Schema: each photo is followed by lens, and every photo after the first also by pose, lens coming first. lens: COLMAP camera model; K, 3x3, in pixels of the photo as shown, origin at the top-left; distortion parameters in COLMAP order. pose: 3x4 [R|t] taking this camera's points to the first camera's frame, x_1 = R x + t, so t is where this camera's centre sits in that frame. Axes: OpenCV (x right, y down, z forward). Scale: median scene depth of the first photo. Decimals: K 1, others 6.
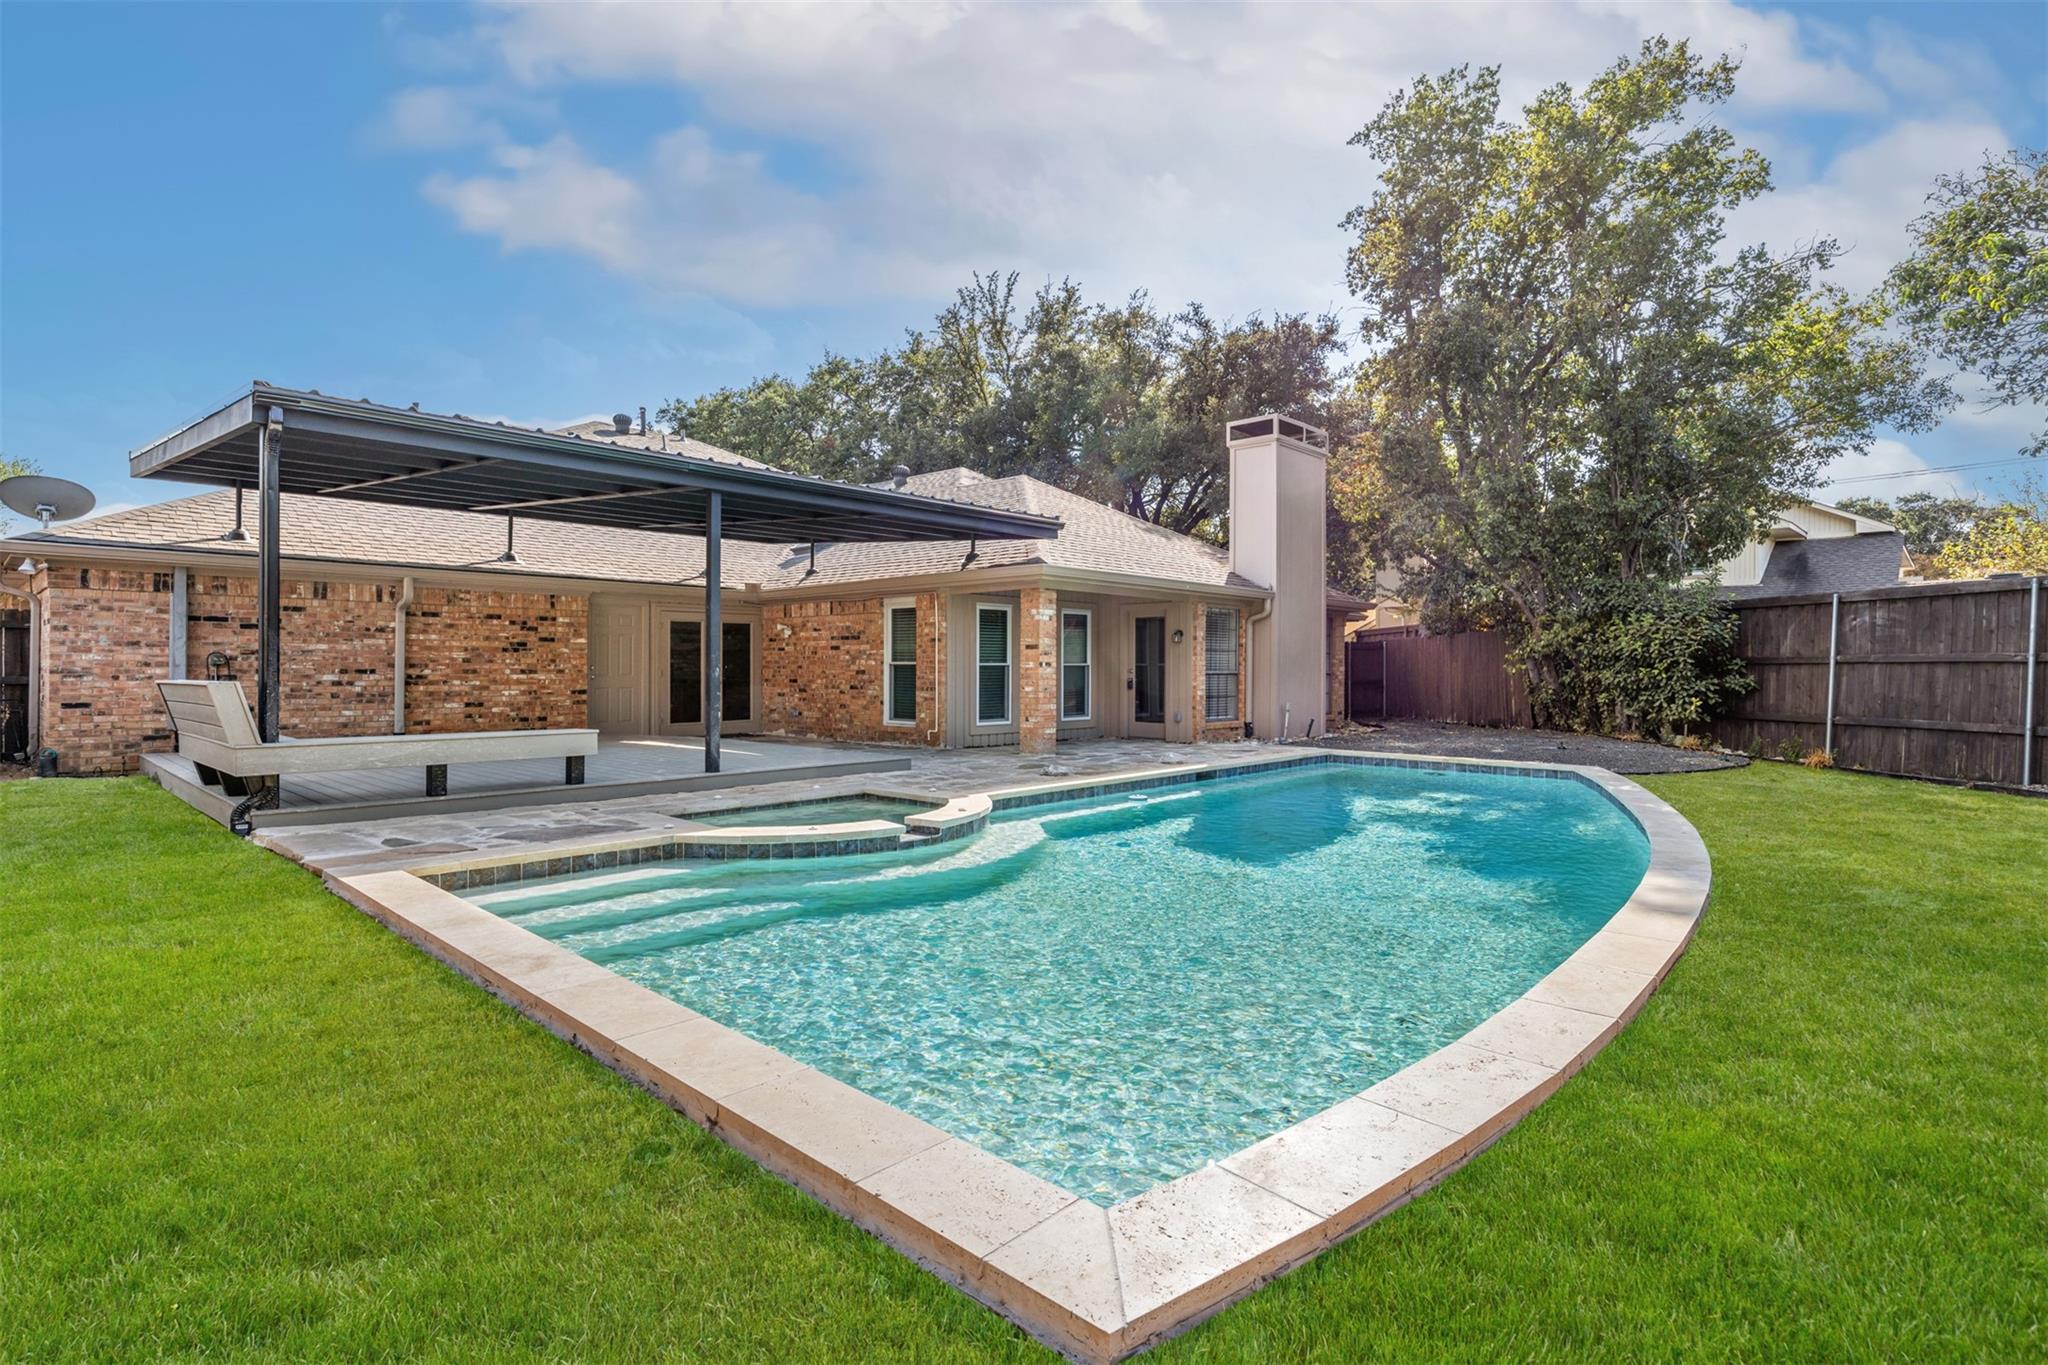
lens RADIAL K [[1012.4, 0, 1025.2], [0, 1012.4, 676.3], [0, 0, 1]] dist [0.001211, 0.000428]
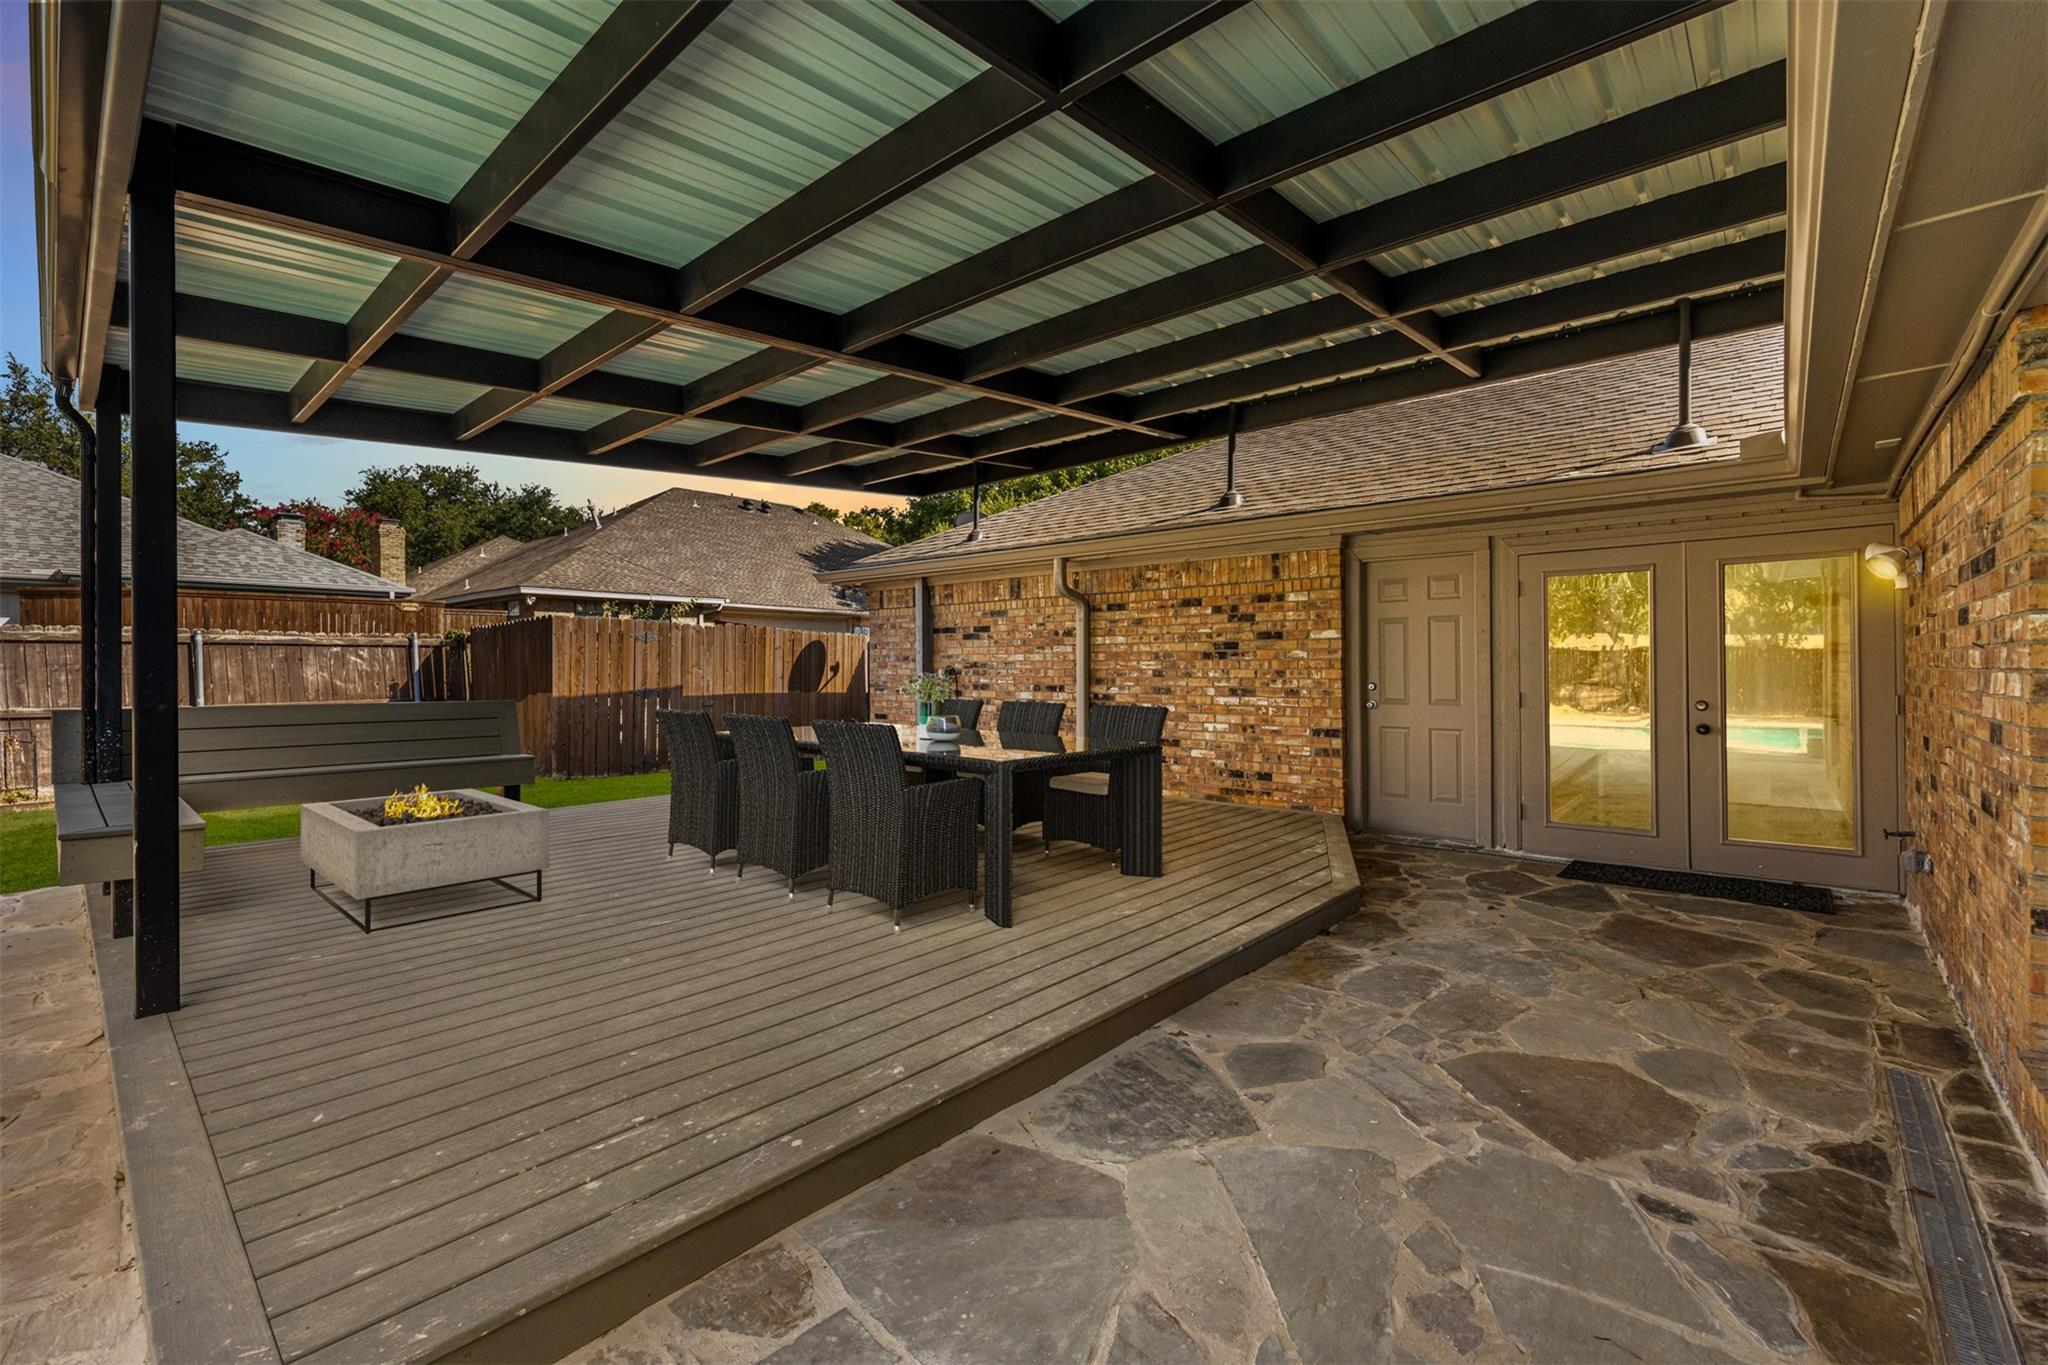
lens RADIAL K [[902.9, 0, 1018.5], [0, 902.9, 670.2], [0, 0, 1]] dist [-0.001966, -0.000119]
pose [[0.002204, -0.003184, -0.999993, 0.026684], [-0.007491, 0.999967, -0.003200, -0.014962], [0.999970, 0.007498, 0.002180, 0.896988]]
